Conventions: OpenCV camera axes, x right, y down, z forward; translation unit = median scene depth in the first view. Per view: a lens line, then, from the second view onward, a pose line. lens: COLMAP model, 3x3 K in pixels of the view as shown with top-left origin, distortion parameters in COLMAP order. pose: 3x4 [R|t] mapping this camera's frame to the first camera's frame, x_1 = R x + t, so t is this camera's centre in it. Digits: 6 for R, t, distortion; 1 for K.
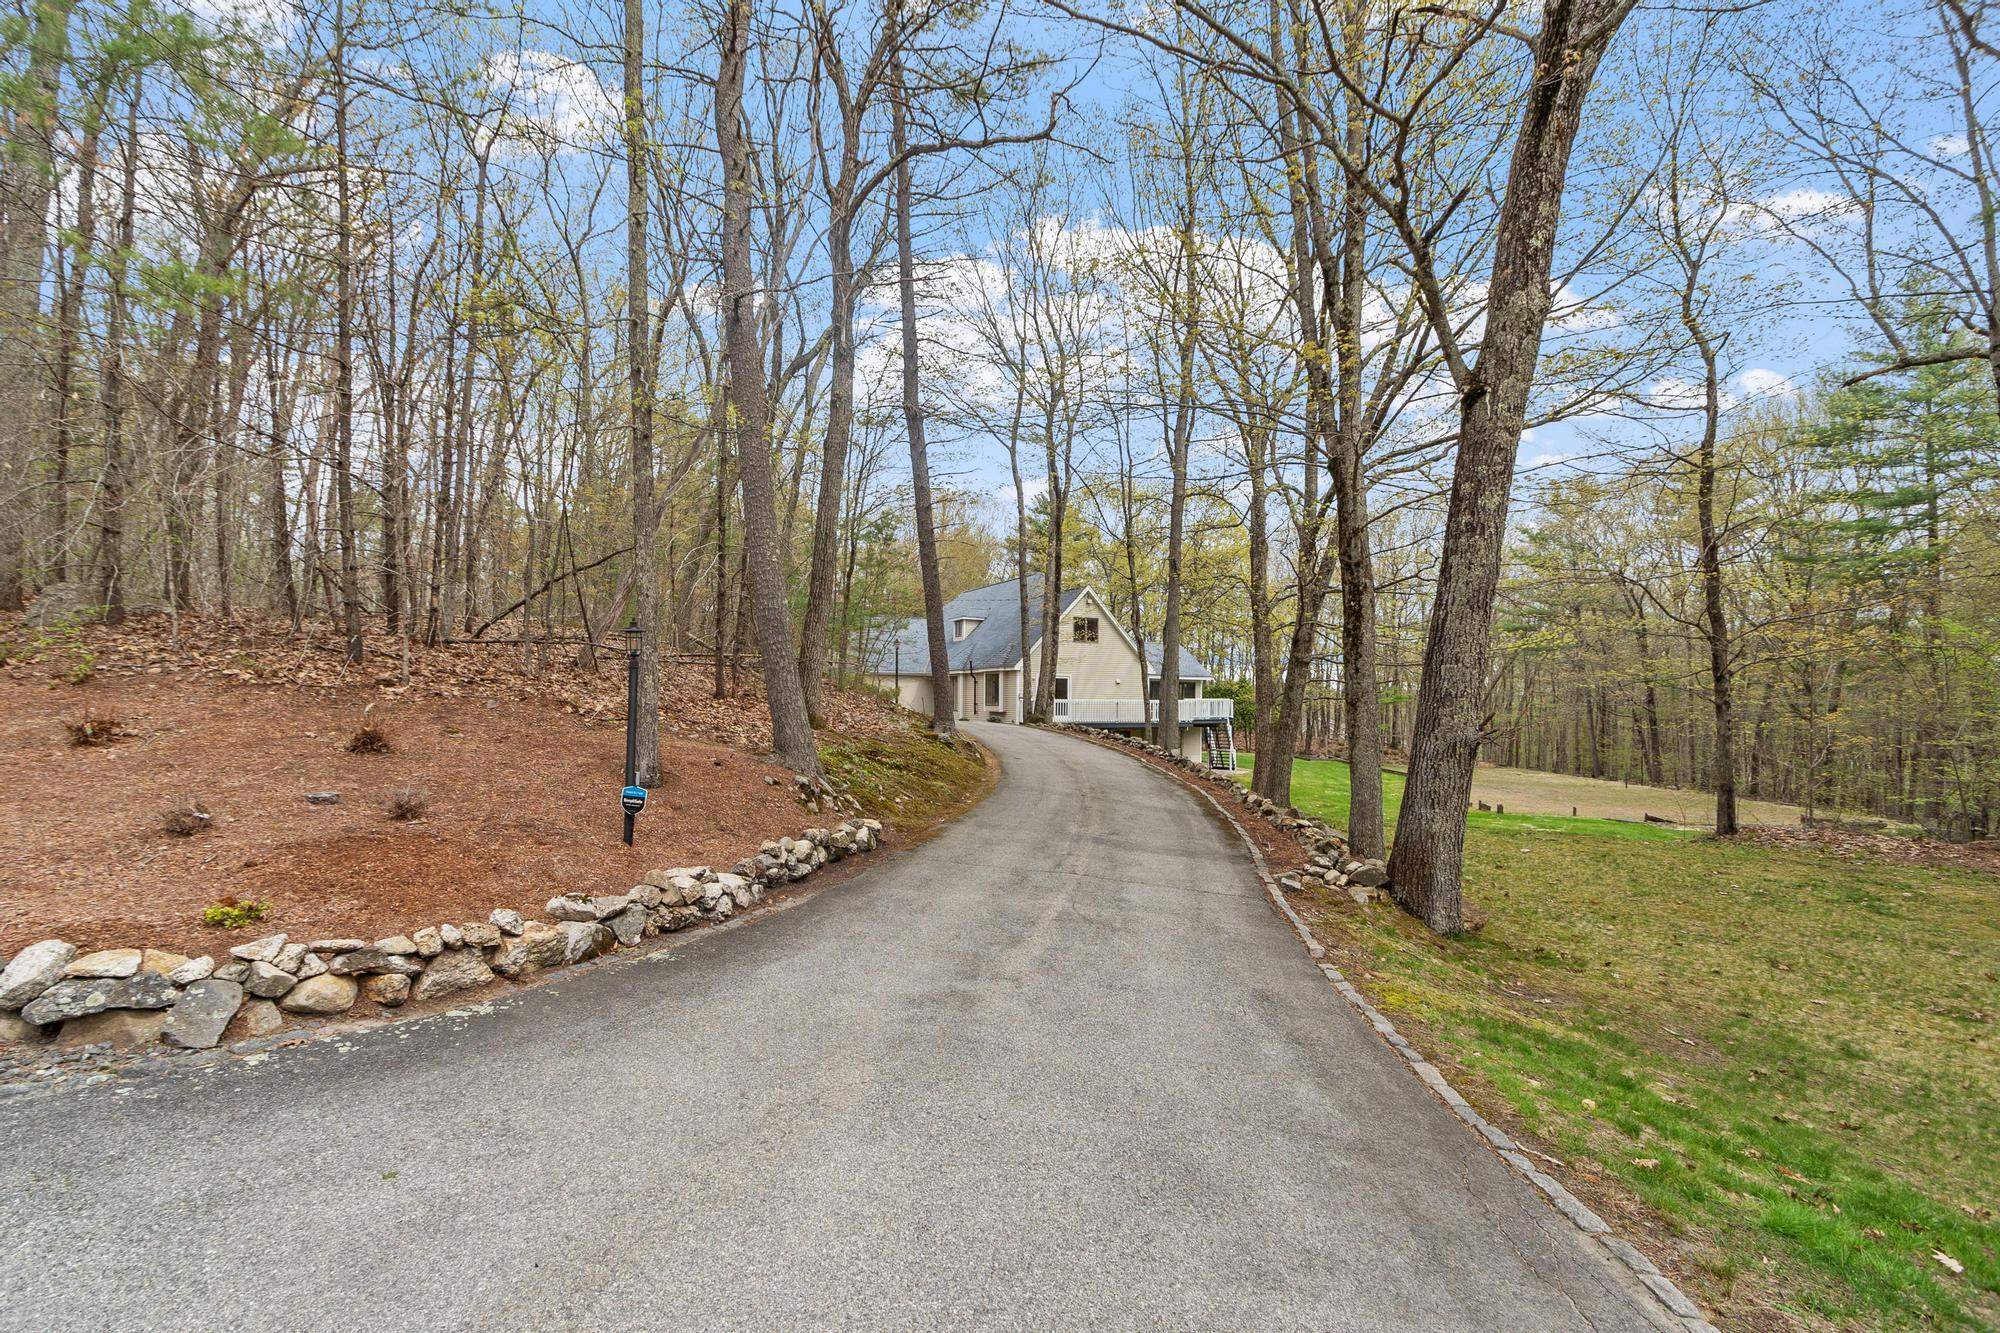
lens RADIAL K [[883.9, 0, 1000.0], [0, 883.9, 666.5], [0, 0, 1]] dist [0.019872, -0.000011]
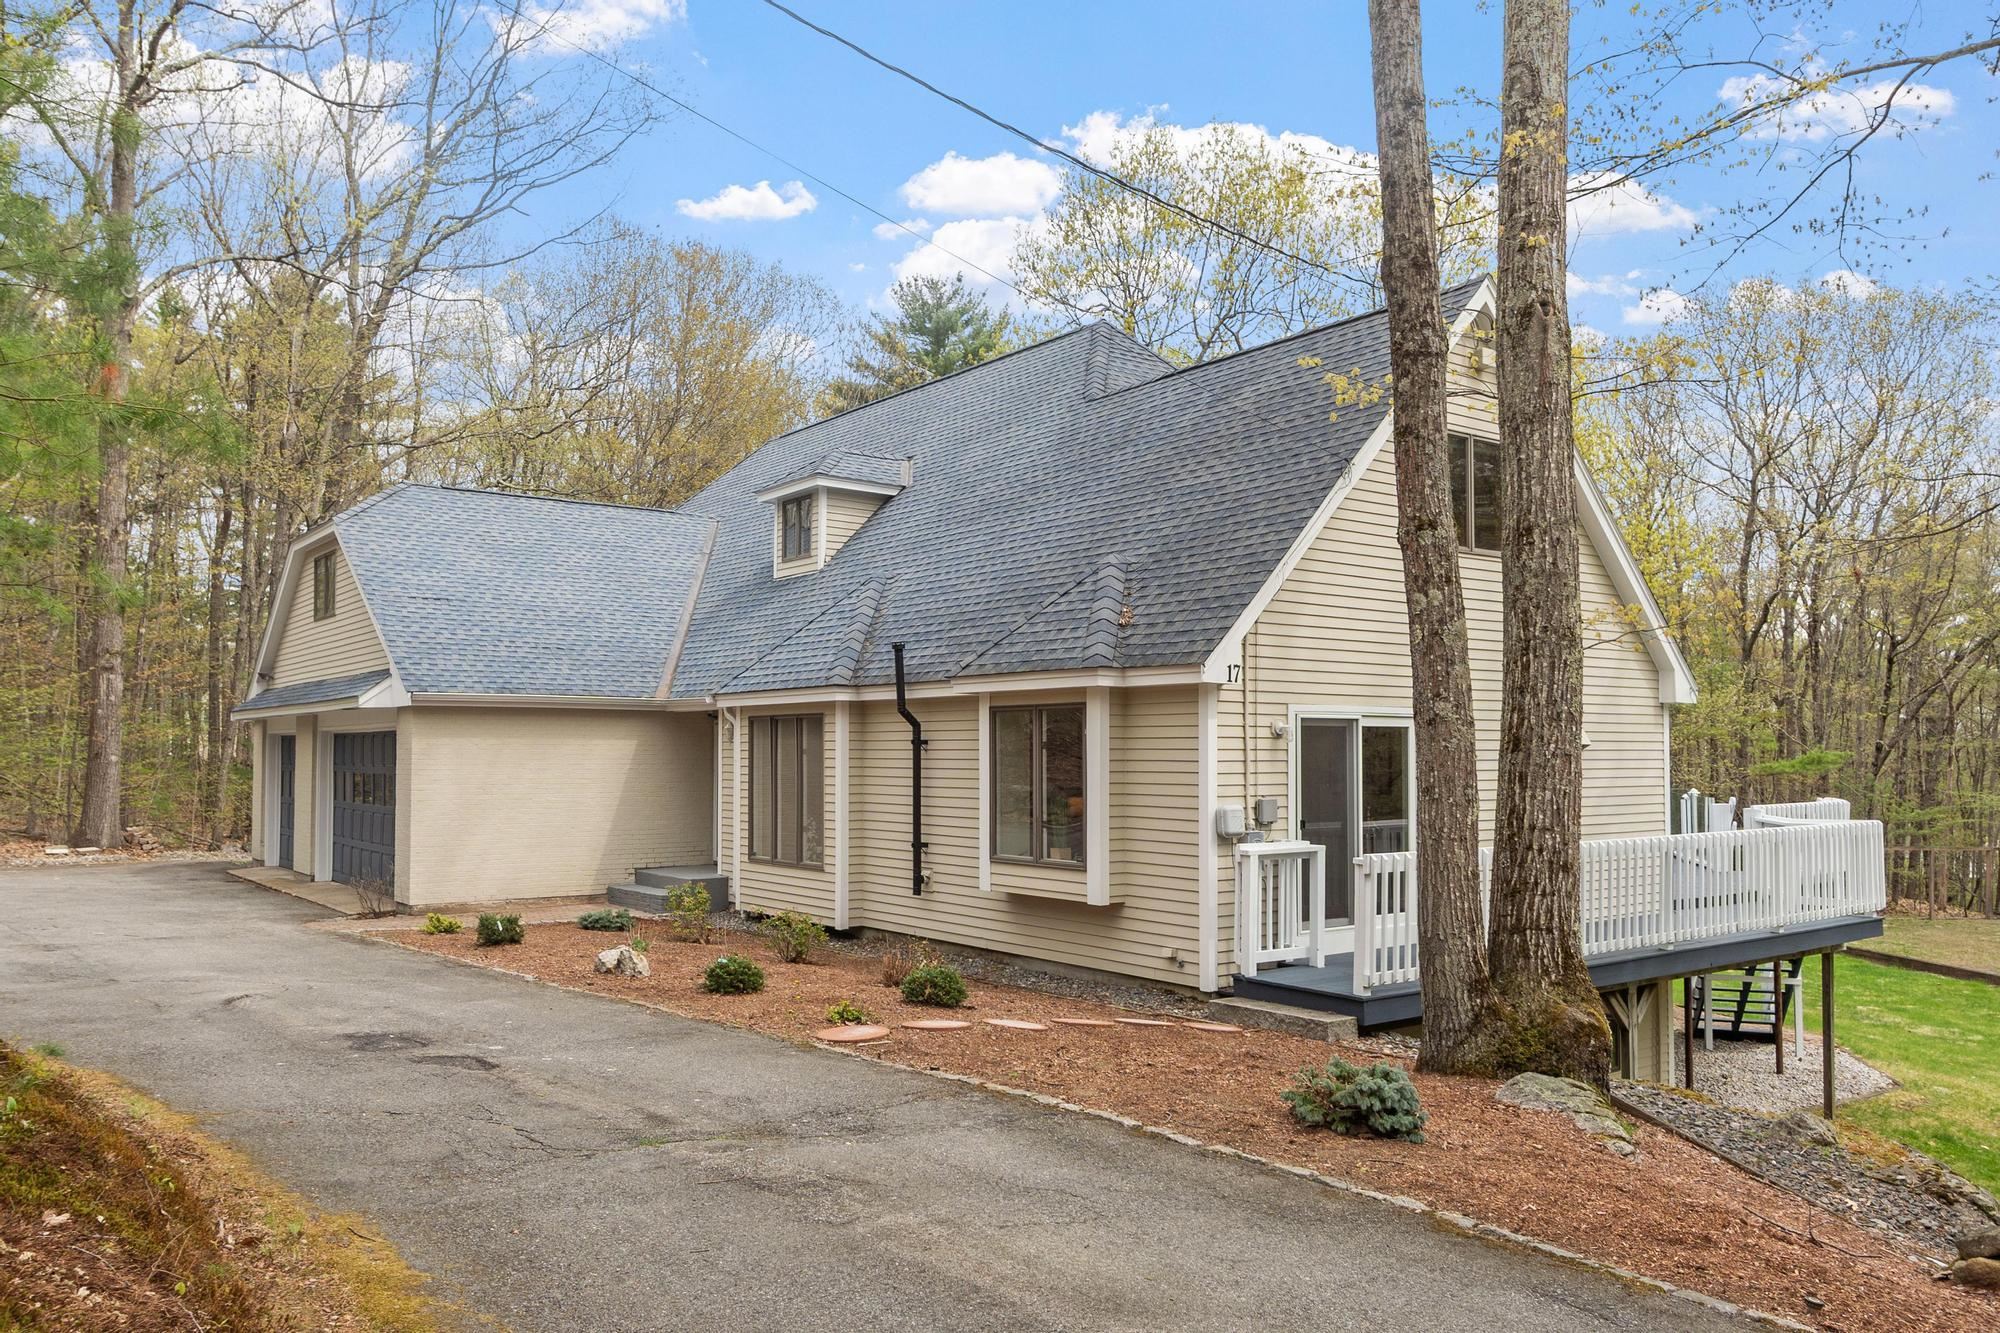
lens RADIAL K [[1508.9, 0, 997.9], [0, 1508.9, 708.9], [0, 0, 1]] dist [0.000676, 0.000509]
pose [[0.987199, -0.000732, 0.159490, -0.153779], [-0.001105, 0.999934, 0.011425, 0.011992], [-0.159488, -0.011455, 0.987133, 1.457852]]
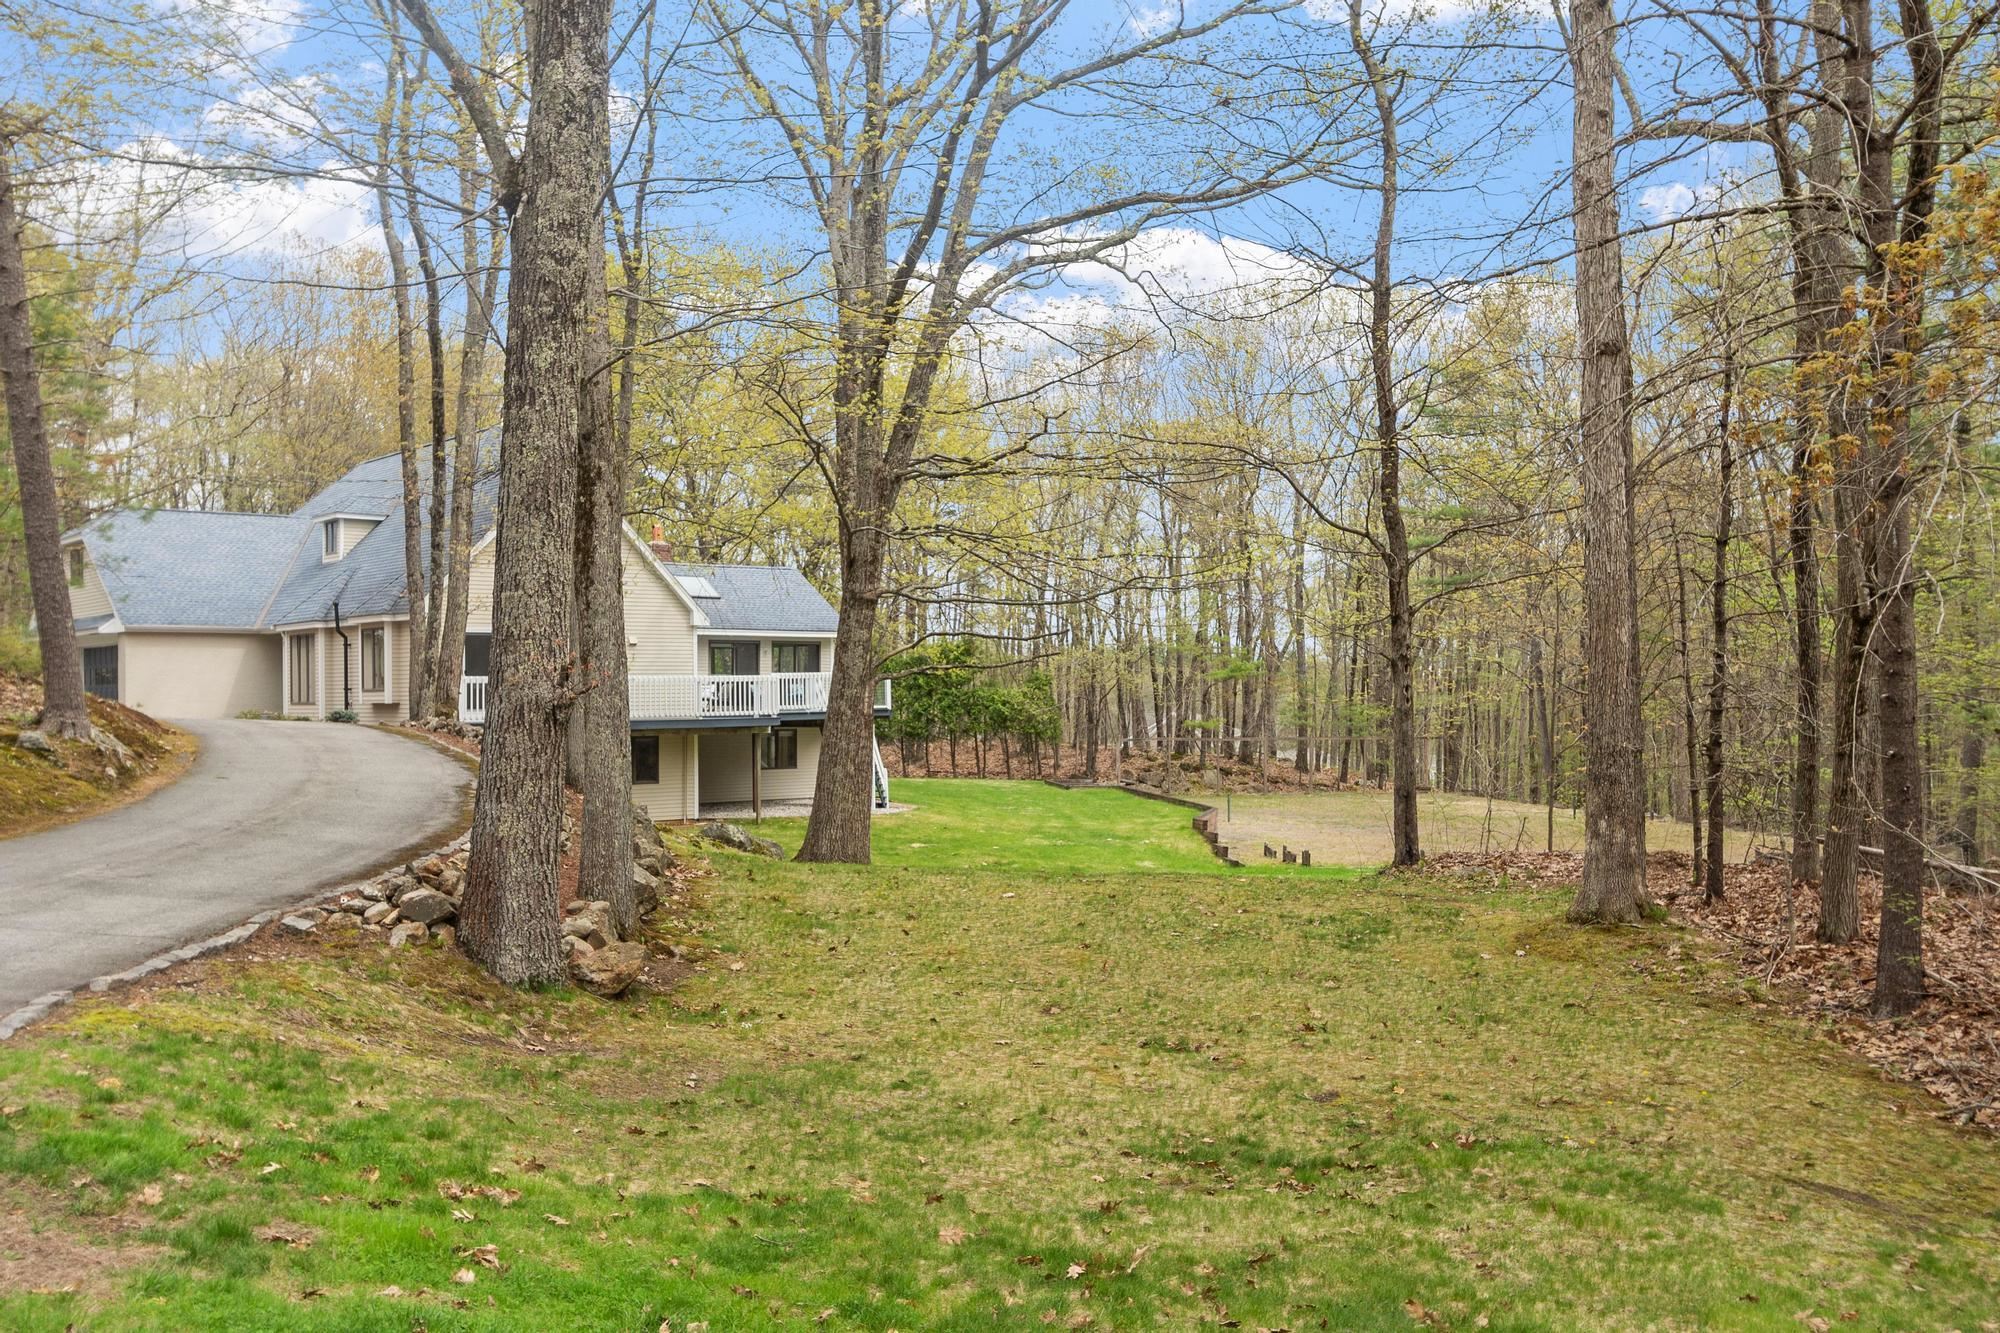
lens RADIAL K [[1837.4, 0, 1000.0], [0, 1837.4, 666.5], [0, 0, 1]] dist [0.004357, 0.004249]
pose [[0.976594, -0.012663, 0.214716, 0.250455], [0.006887, 0.999595, 0.027627, 0.008171], [-0.214979, -0.025502, 0.976286, -0.207025]]
